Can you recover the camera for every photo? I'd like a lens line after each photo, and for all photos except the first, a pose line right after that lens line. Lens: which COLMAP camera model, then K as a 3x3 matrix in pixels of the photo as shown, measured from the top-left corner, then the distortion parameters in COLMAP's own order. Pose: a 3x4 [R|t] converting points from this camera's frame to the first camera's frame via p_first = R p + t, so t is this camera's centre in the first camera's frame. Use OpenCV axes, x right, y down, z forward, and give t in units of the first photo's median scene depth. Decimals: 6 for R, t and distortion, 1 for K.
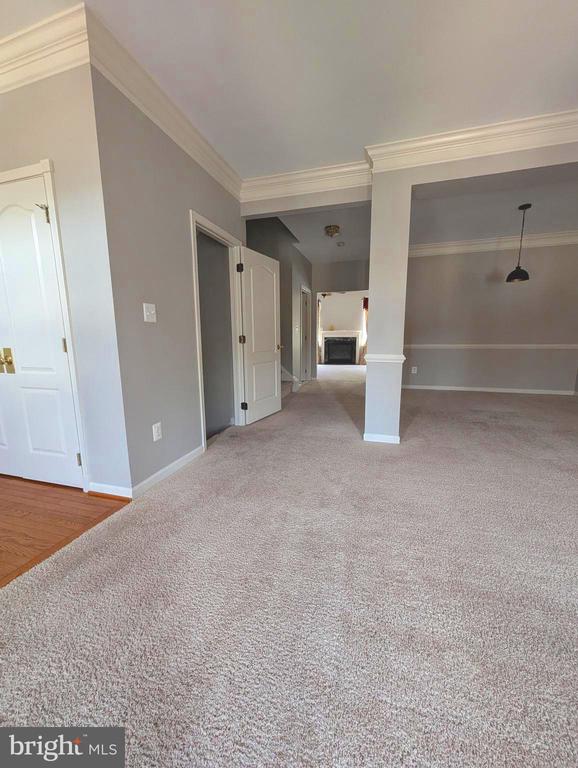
lens RADIAL K [[303.5, 0, 287.3], [0, 303.5, 381.3], [0, 0, 1]] dist [0.000692, 0.000134]
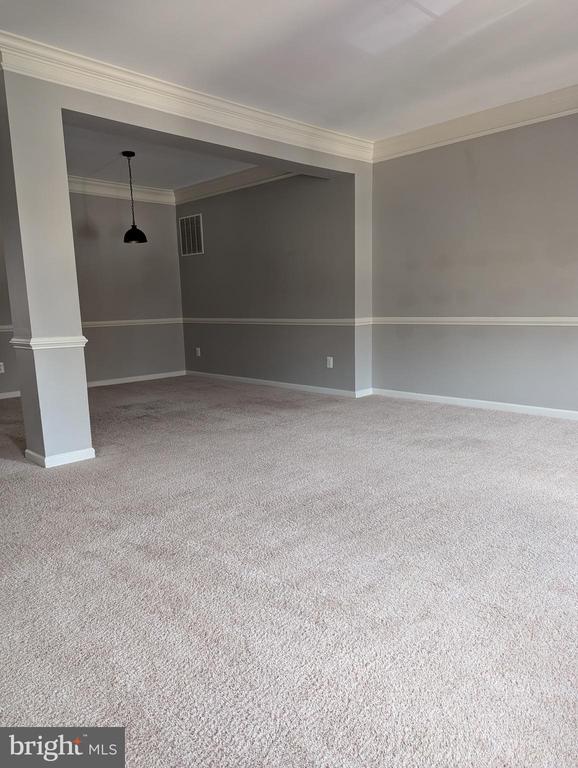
lens RADIAL K [[533.4, 0, 292.2], [0, 533.4, 376.5], [0, 0, 1]] dist [0.031900, -0.006682]
pose [[0.478667, -0.125243, 0.869018, -0.513685], [0.151265, 0.986738, 0.058890, 0.010024], [-0.864868, 0.103263, 0.491263, -0.065324]]
